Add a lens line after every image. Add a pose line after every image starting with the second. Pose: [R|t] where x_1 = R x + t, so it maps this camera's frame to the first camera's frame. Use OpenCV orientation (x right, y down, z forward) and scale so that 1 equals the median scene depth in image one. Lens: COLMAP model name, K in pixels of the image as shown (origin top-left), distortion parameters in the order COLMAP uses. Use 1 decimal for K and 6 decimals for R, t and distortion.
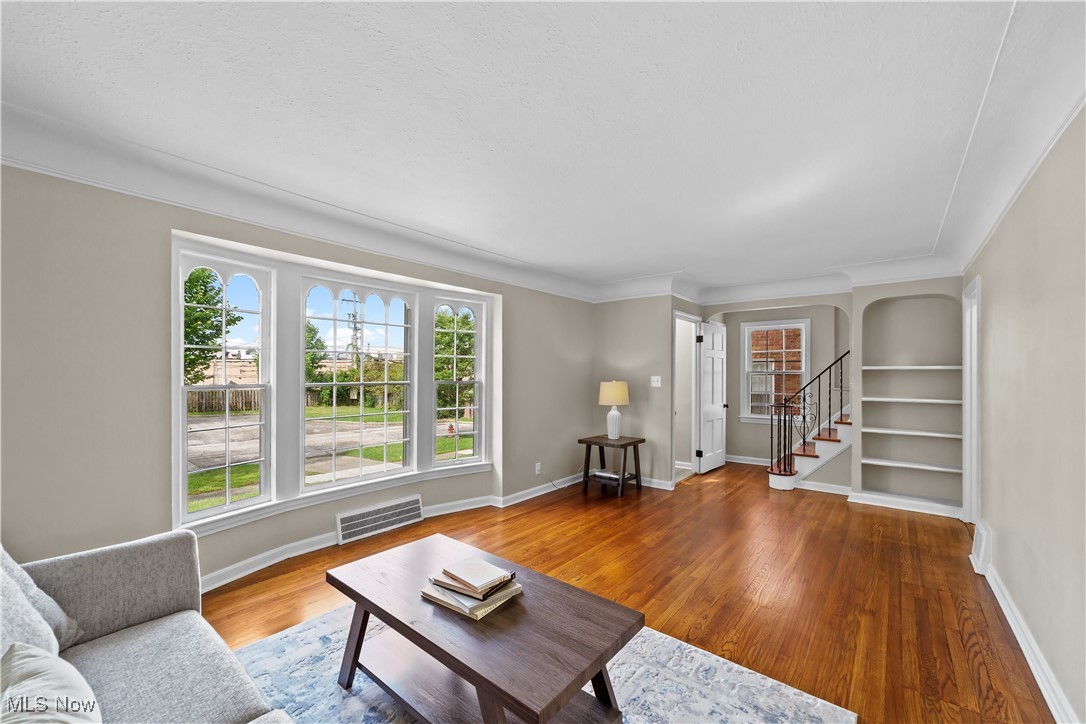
lens RADIAL K [[424.8, 0, 547.3], [0, 424.8, 372.9], [0, 0, 1]] dist [-0.014283, 0.006272]
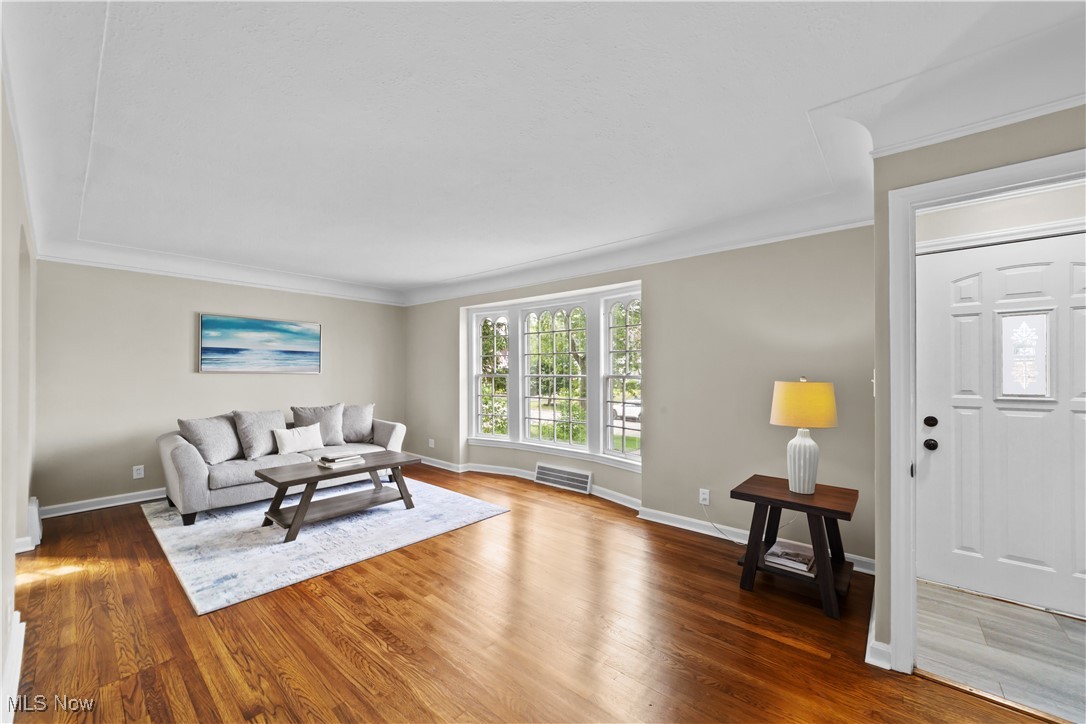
lens RADIAL K [[424.8, 0, 544.0], [0, 424.8, 370.4], [0, 0, 1]] dist [-0.014283, 0.006272]
pose [[-0.026198, -0.006193, -0.999638, 0.889943], [0.000170, 0.999981, -0.006199, 0.014109], [0.999657, -0.000333, -0.026196, 0.924488]]
